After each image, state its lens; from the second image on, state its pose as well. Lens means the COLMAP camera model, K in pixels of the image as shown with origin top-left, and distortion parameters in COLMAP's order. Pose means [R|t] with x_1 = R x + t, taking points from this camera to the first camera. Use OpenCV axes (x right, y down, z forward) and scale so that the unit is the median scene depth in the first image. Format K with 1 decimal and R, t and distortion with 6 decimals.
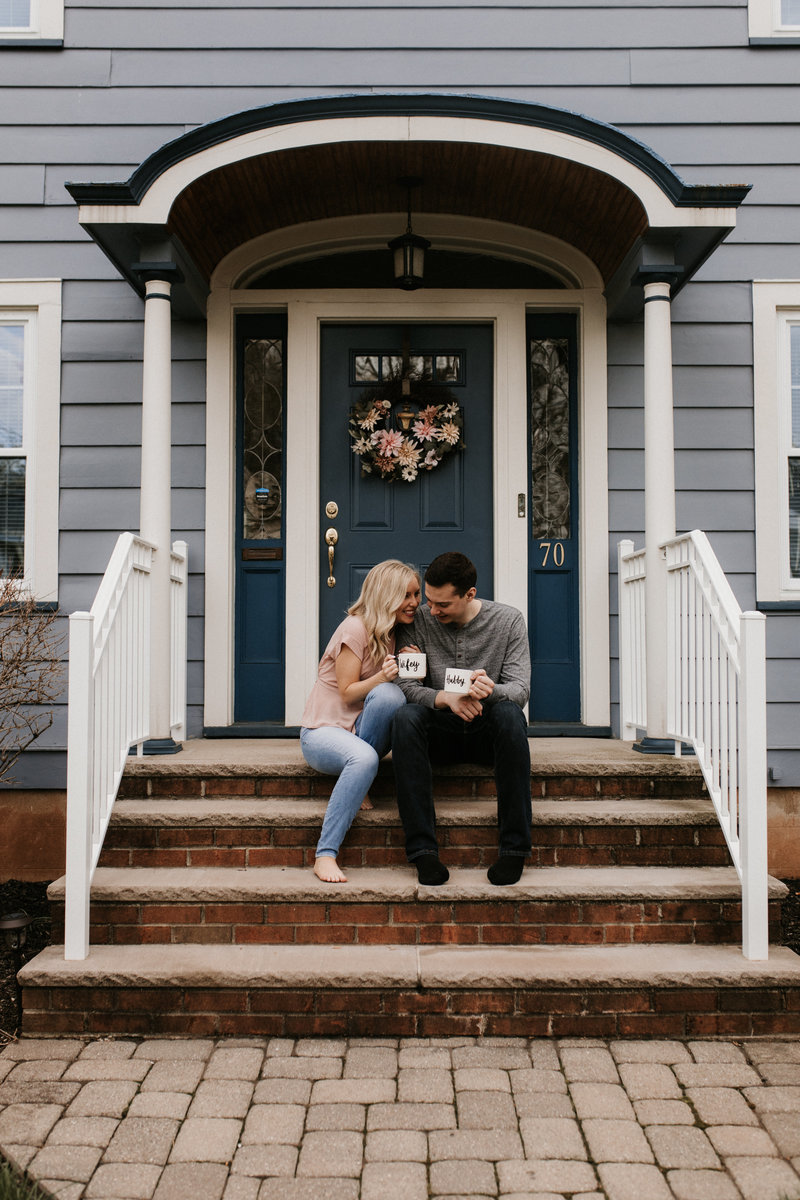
lens RADIAL K [[1100.9, 0, 394.7], [0, 1100.9, 587.3], [0, 0, 1]] dist [-0.000851, 0.003660]
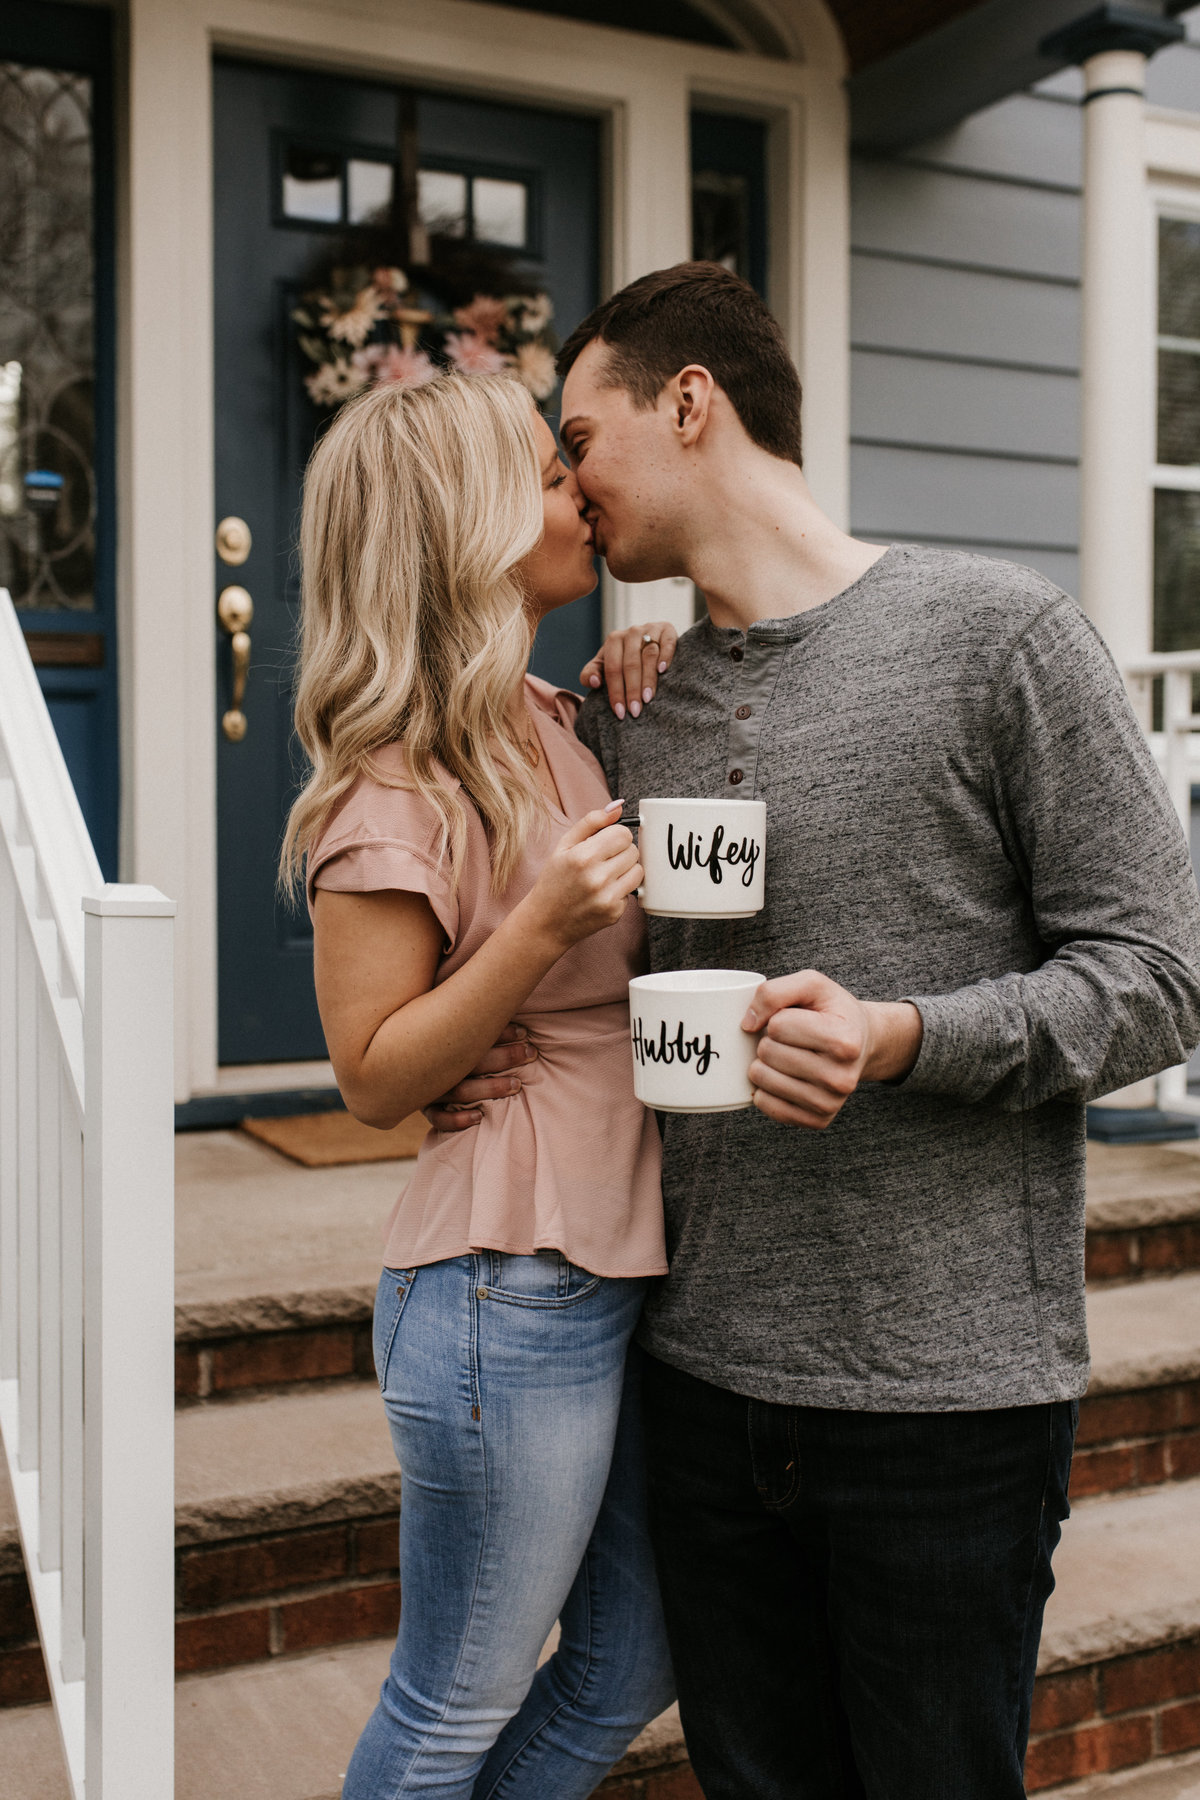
lens RADIAL K [[1939.5, 0, 597.8], [0, 1939.5, 817.7], [0, 0, 1]] dist [-0.003117, 0.016192]
pose [[0.908120, -0.000643, 0.418709, -0.306957], [-0.025047, 0.998125, 0.055856, -0.018967], [-0.417960, -0.061212, 0.906401, 0.428690]]
